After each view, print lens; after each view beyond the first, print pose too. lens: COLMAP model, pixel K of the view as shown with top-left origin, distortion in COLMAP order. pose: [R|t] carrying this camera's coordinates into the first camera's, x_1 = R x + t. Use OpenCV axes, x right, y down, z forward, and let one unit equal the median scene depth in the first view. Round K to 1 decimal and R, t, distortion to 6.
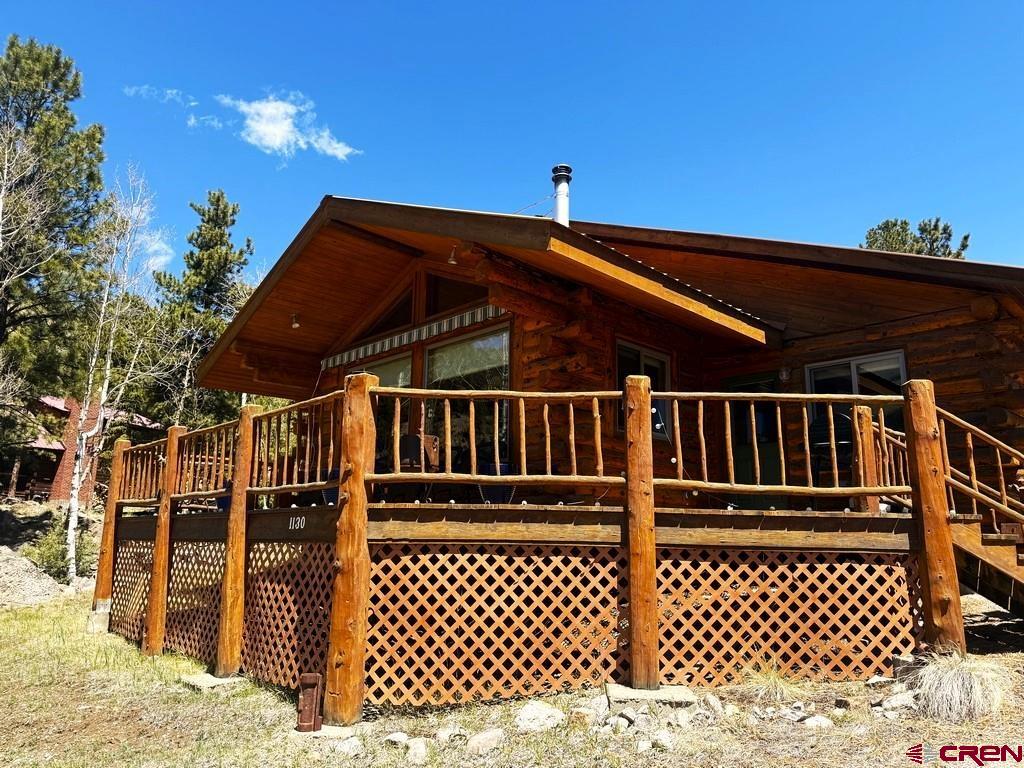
lens RADIAL K [[714.9, 0, 512.5], [0, 714.9, 391.9], [0, 0, 1]] dist [0.024808, -0.028602]
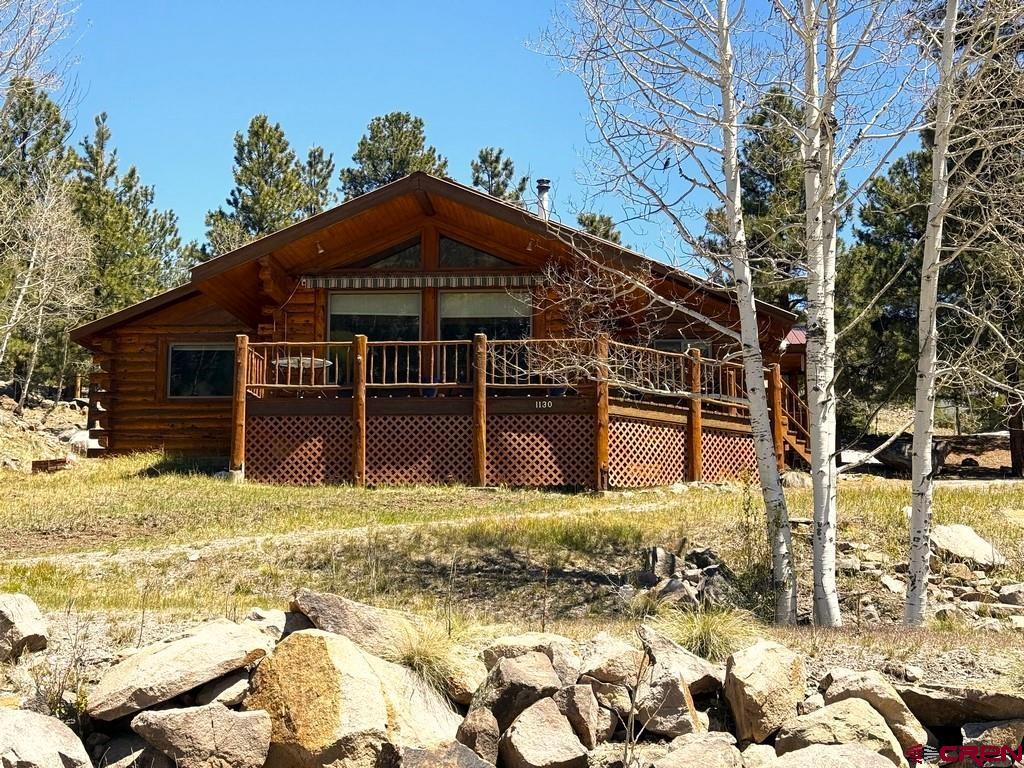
lens RADIAL K [[1430.7, 0, 511.6], [0, 1430.7, 386.2], [0, 0, 1]] dist [0.025164, 0.000000]
pose [[0.743727, 0.091924, 0.662133, -3.234778], [-0.130871, 0.991355, 0.009369, 0.123023], [-0.655547, -0.093622, 0.749328, -1.993740]]
